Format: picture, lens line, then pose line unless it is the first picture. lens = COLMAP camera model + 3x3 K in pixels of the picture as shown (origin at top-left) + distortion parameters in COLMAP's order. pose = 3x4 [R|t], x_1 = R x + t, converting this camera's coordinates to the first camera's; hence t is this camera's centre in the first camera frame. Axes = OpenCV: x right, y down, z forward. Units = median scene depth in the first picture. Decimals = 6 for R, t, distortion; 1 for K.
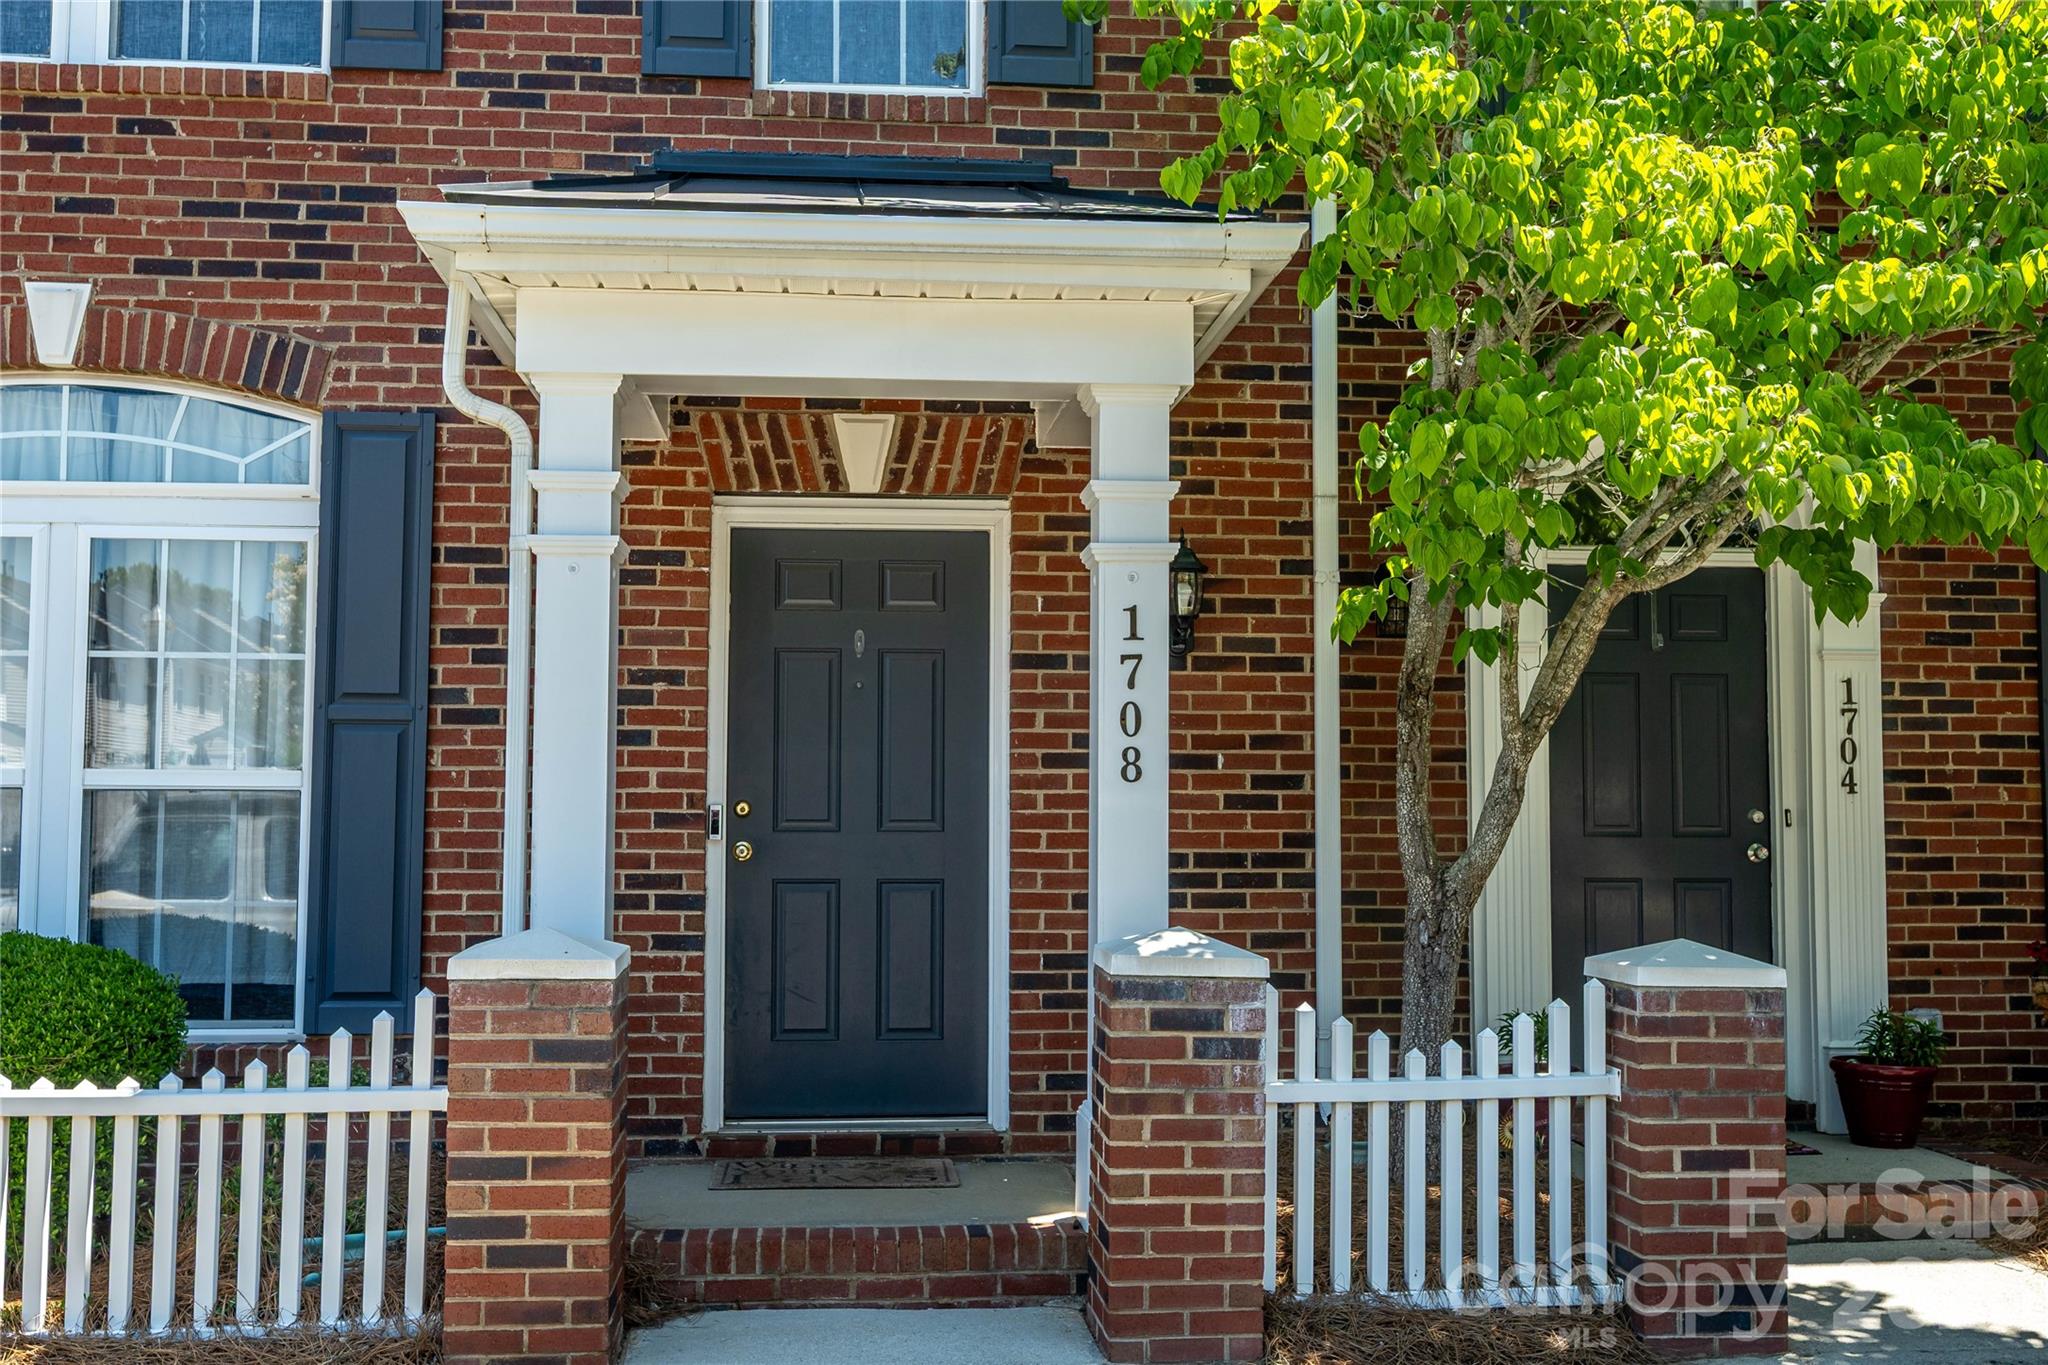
lens RADIAL K [[2115.3, 0, 1024.0], [0, 2115.3, 682.5], [0, 0, 1]] dist [-0.005173, 0.010078]
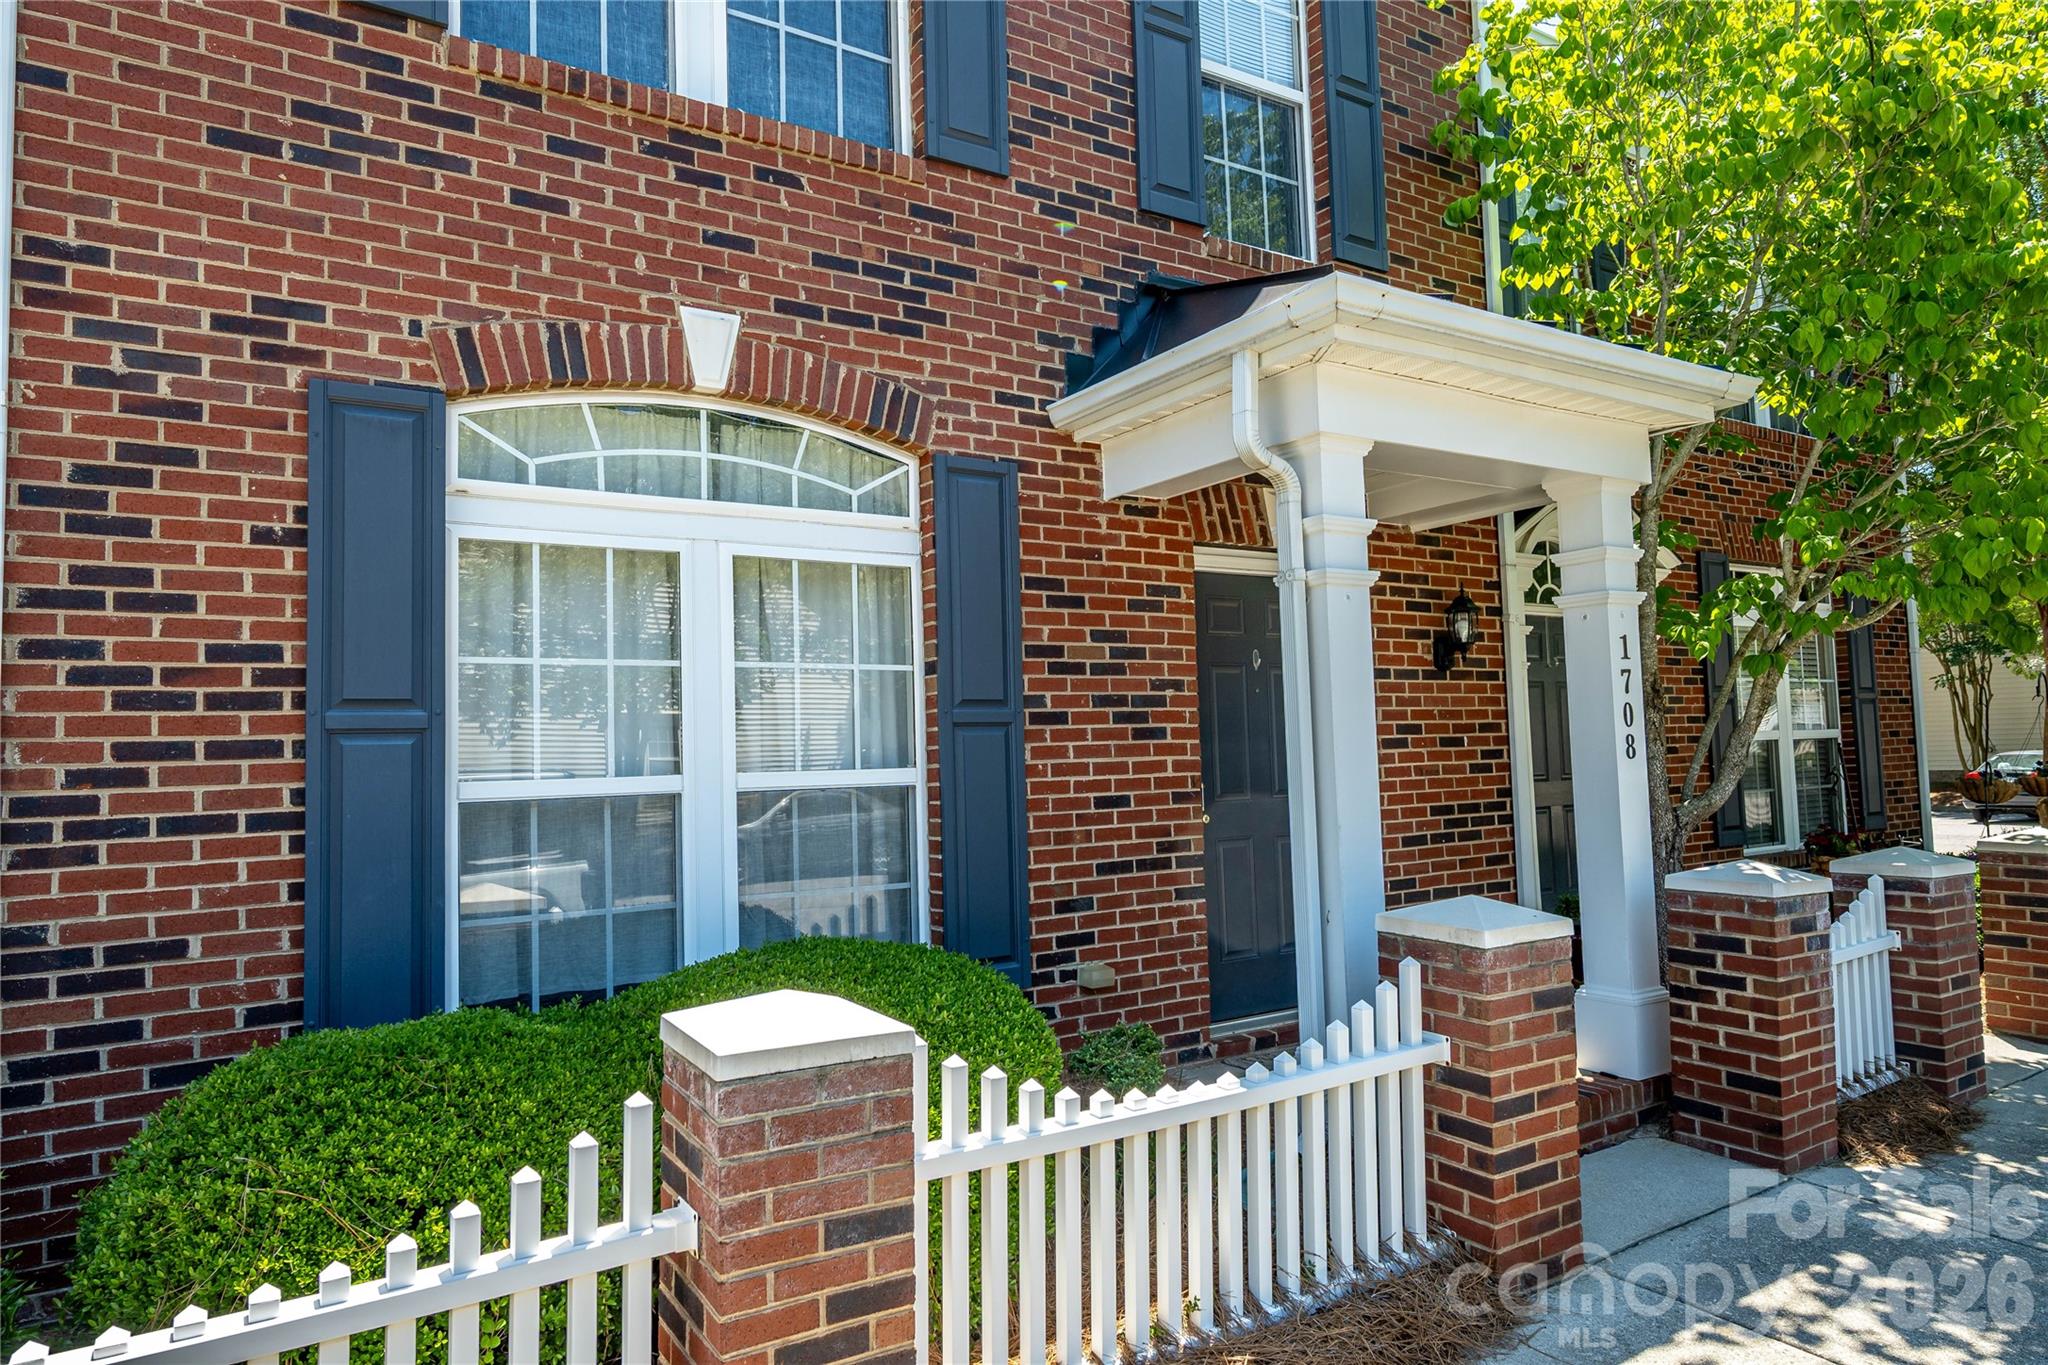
lens RADIAL K [[1247.3, 0, 1024.0], [0, 1247.3, 682.5], [0, 0, 1]] dist [-0.001249, 0.001401]
pose [[0.890922, -0.001008, 0.454155, -0.593020], [0.001653, 0.999998, -0.001023, -0.003499], [-0.454153, 0.001663, 0.890922, 0.373365]]
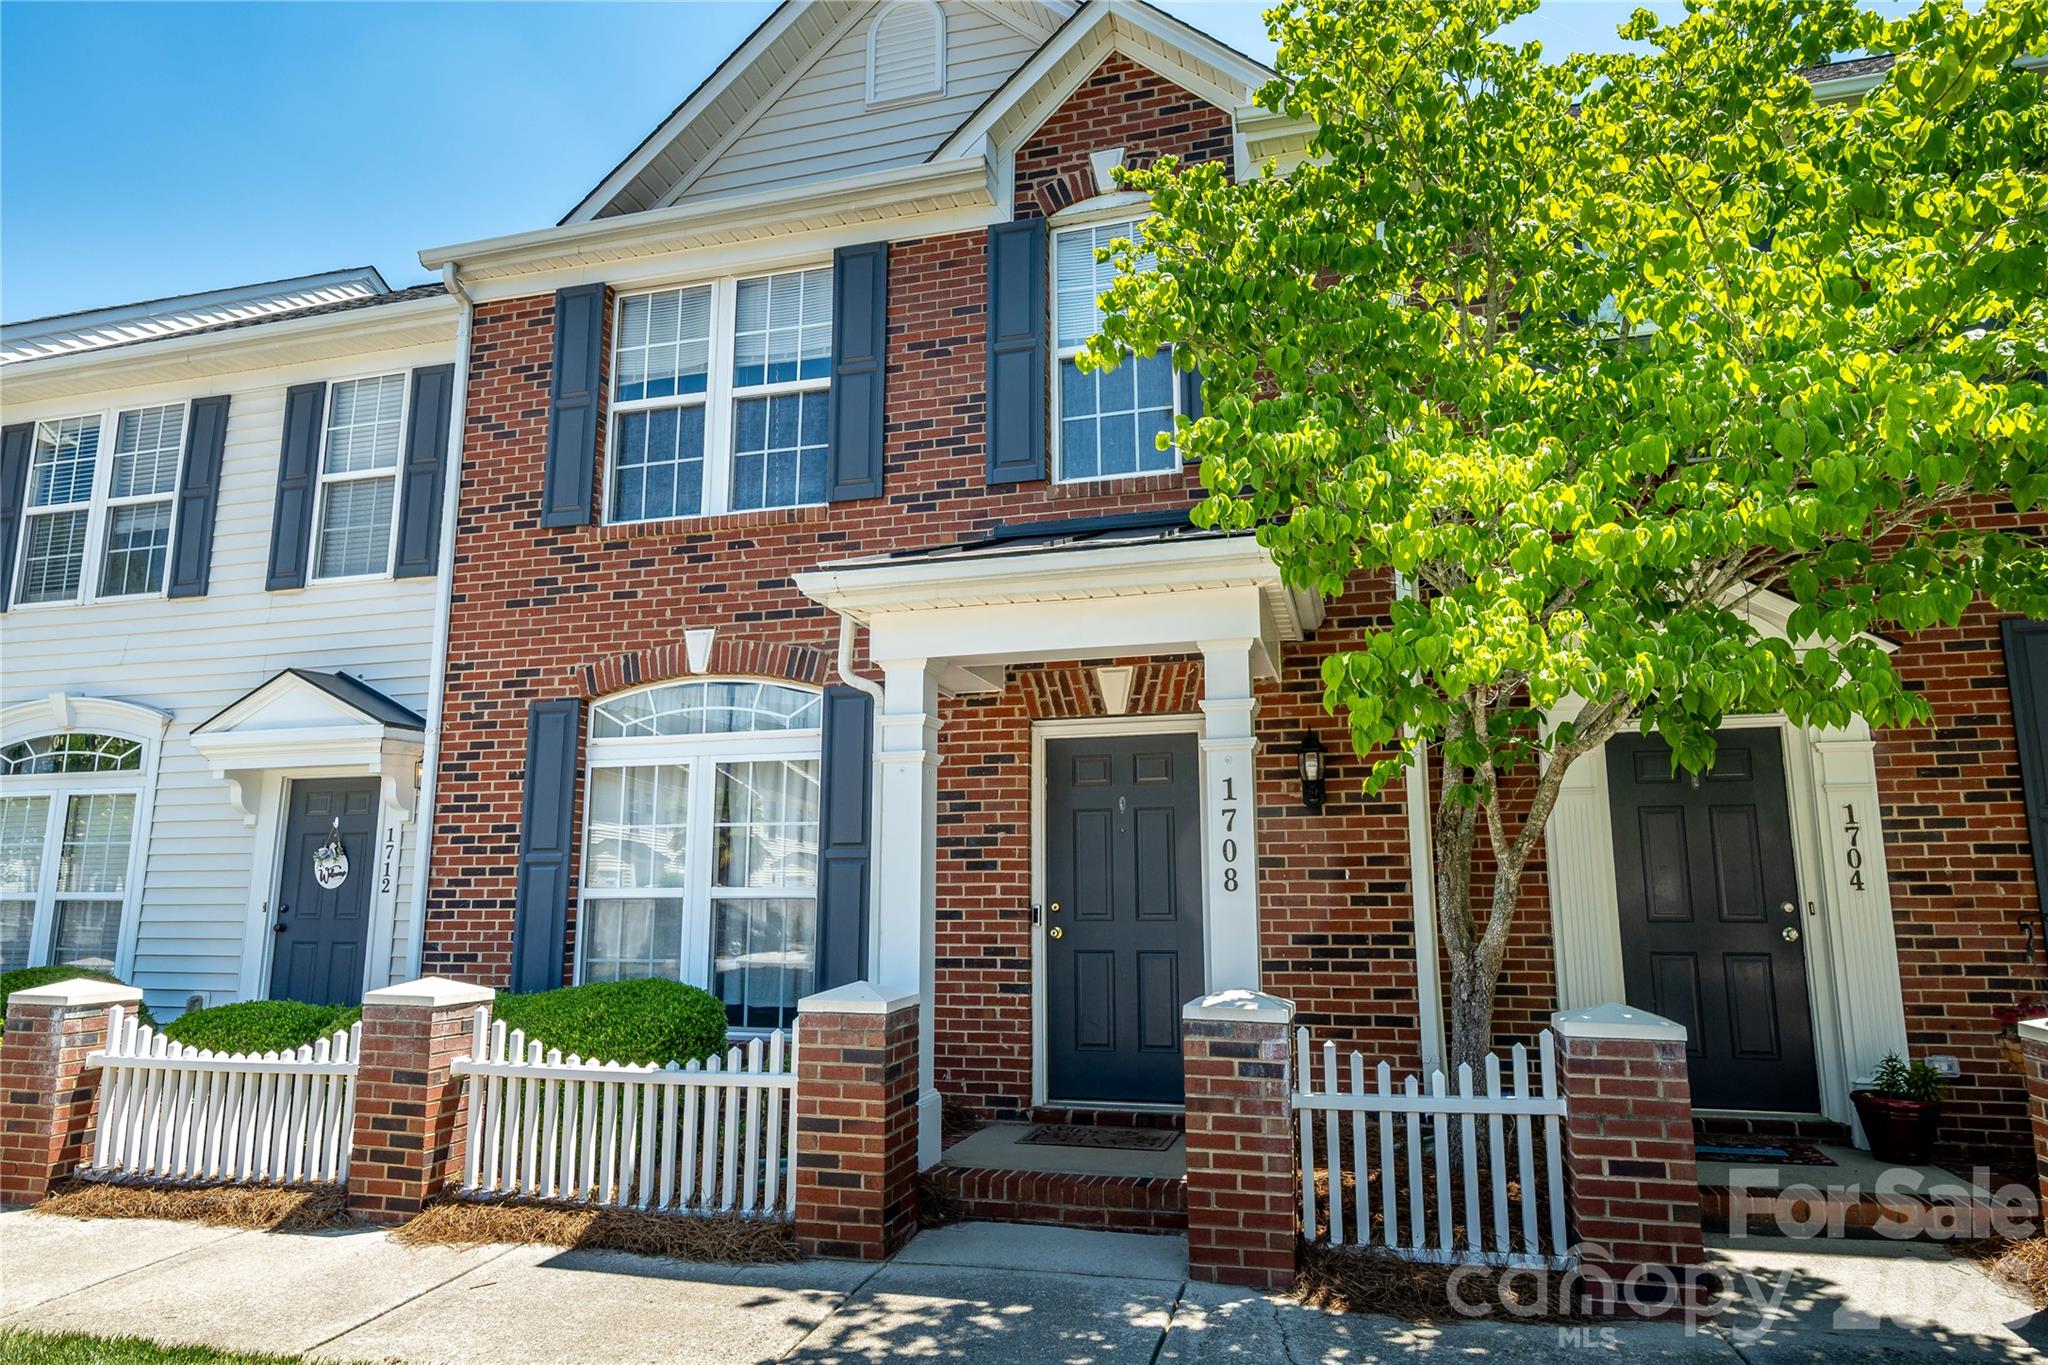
lens RADIAL K [[1247.3, 0, 1024.0], [0, 1247.3, 682.5], [0, 0, 1]] dist [-0.001249, 0.001401]
pose [[0.933209, -0.068280, -0.352787, 0.208109], [0.029435, 0.993007, -0.114327, -0.004486], [0.358126, 0.096307, 0.928693, 0.062452]]
